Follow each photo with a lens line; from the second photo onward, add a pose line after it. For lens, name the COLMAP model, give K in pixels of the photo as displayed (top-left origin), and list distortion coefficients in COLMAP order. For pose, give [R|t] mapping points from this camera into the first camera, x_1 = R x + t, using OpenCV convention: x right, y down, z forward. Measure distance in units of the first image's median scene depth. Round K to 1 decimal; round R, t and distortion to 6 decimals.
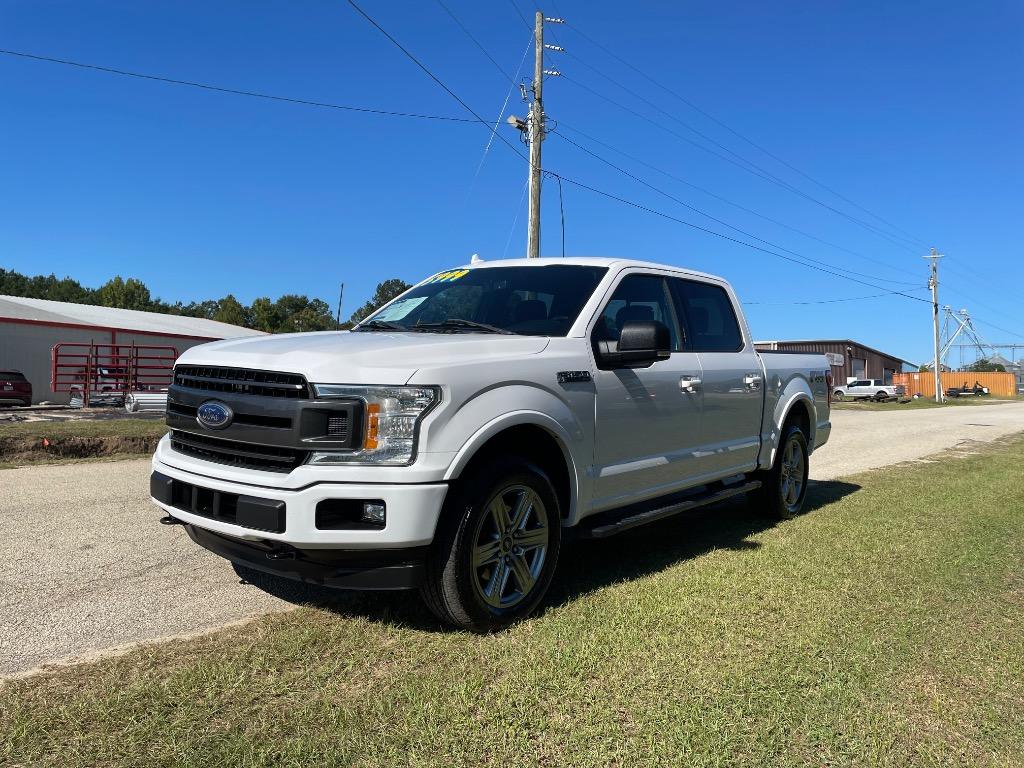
lens RADIAL K [[761.2, 0, 512.0], [0, 761.2, 384.0], [0, 0, 1]] dist [0.078302, -0.091933]
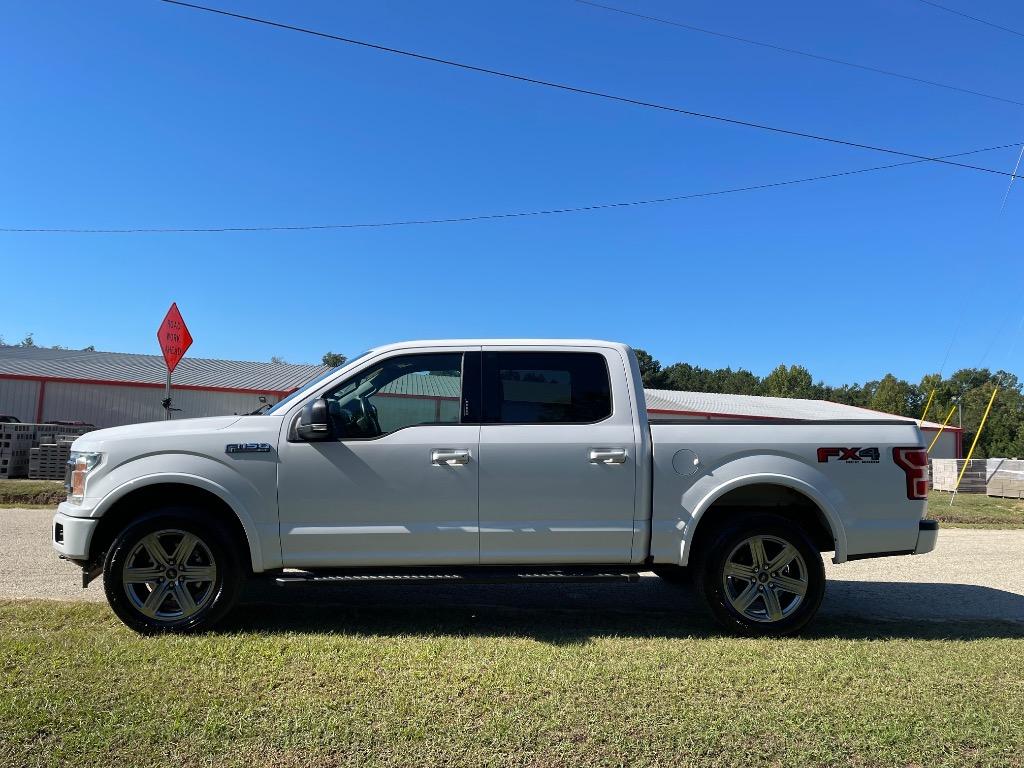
lens RADIAL K [[761.2, 0, 512.0], [0, 761.2, 384.0], [0, 0, 1]] dist [0.078302, -0.091933]
pose [[0.677213, -0.059895, -0.733345, 1.079443], [-0.018376, 0.994994, -0.098235, 0.001251], [0.735557, 0.080002, 0.672722, 0.387020]]
